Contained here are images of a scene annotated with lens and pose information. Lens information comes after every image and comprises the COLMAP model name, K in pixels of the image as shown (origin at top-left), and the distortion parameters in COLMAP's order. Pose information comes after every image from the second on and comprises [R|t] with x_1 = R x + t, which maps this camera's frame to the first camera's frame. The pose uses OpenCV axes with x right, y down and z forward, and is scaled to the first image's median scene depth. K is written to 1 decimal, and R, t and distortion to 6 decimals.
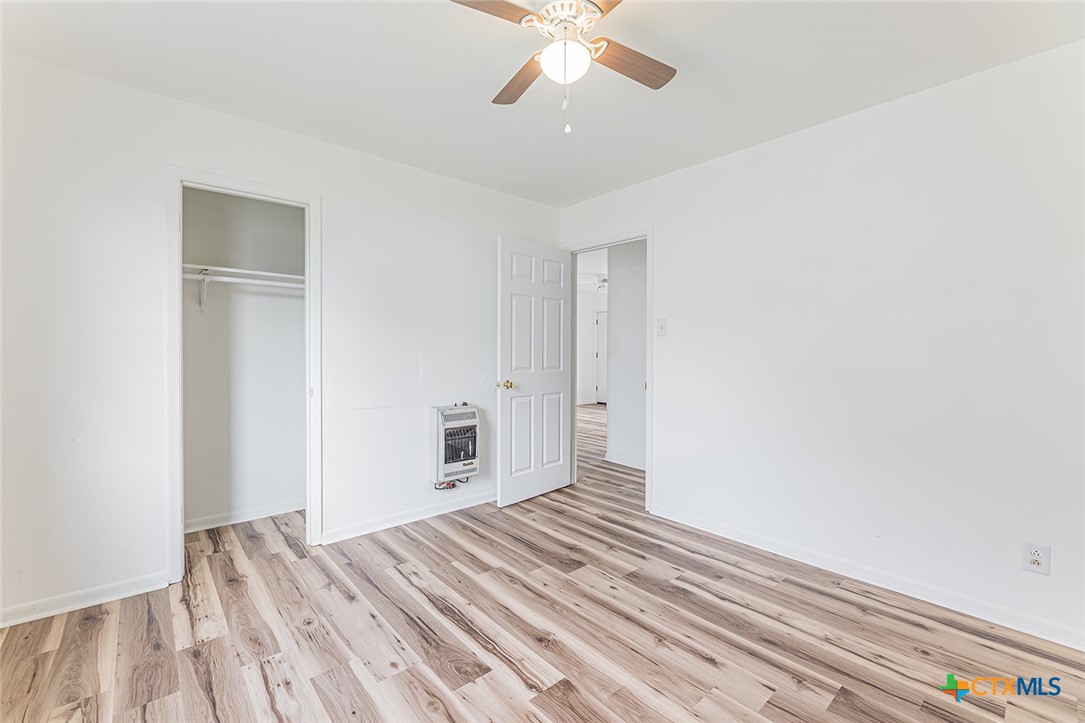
lens RADIAL K [[458.6, 0, 525.4], [0, 458.6, 353.7], [0, 0, 1]] dist [-0.002321, -0.001124]
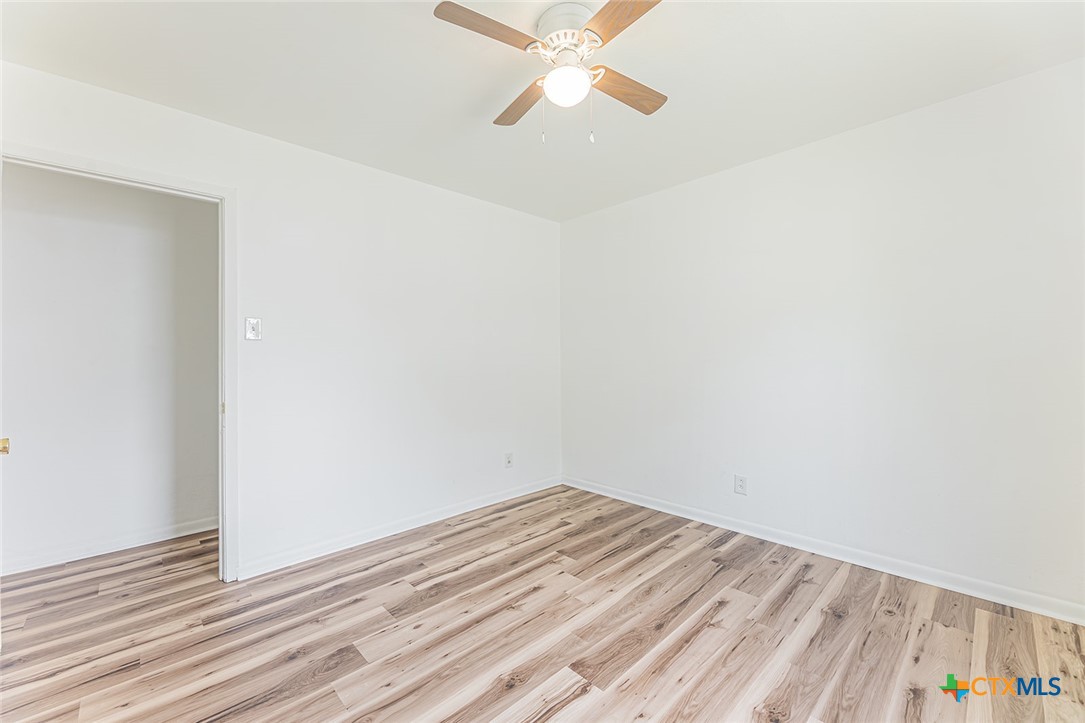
lens RADIAL K [[443.0, 0, 539.4], [0, 443.0, 353.3], [0, 0, 1]] dist [-0.000406, -0.002950]
pose [[-0.067965, 0.004136, 0.997679, -0.681234], [0.017364, 0.999845, -0.002962, -0.005807], [-0.997537, 0.017123, -0.068026, 0.827557]]
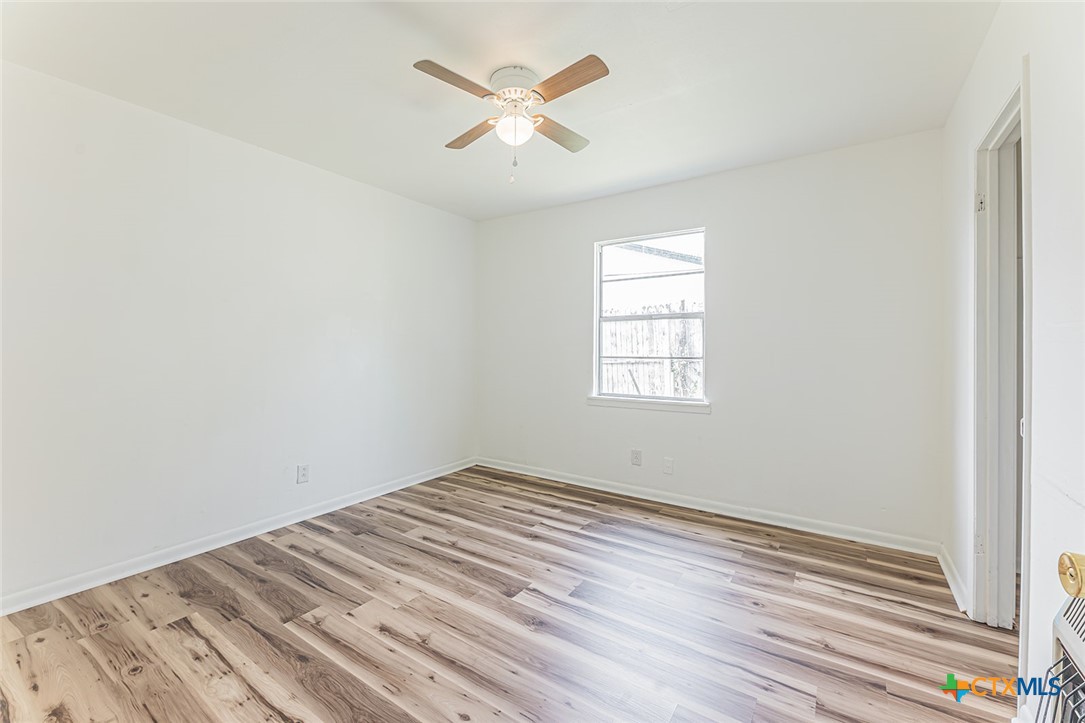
lens RADIAL K [[443.0, 0, 539.4], [0, 443.0, 353.3], [0, 0, 1]] dist [-0.000406, -0.002950]
pose [[-0.959574, -0.004204, -0.281426, 0.270830], [-0.009781, 0.999783, 0.018416, -0.008766], [0.281287, 0.020424, -0.959406, 1.633270]]
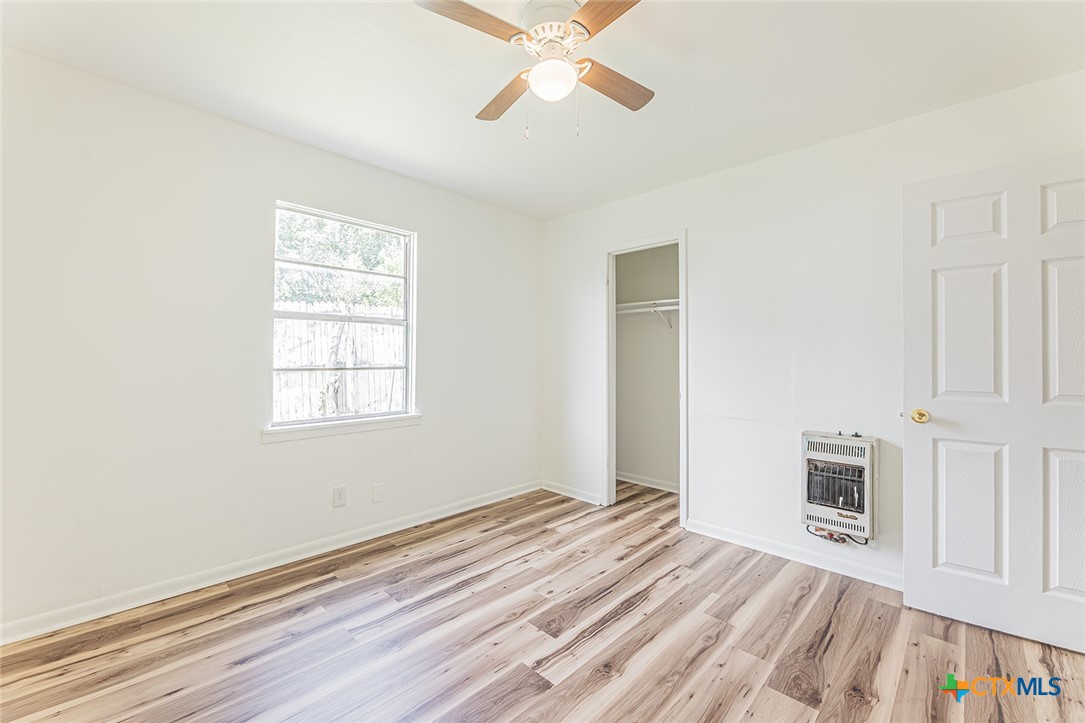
lens RADIAL K [[438.9, 0, 535.4], [0, 438.9, 353.1], [0, 0, 1]] dist [0.000396, -0.003450]
pose [[0.101144, -0.015637, -0.994749, 0.770524], [-0.018084, 0.999682, -0.017554, 0.001393], [0.994707, 0.019764, 0.100829, 0.625936]]
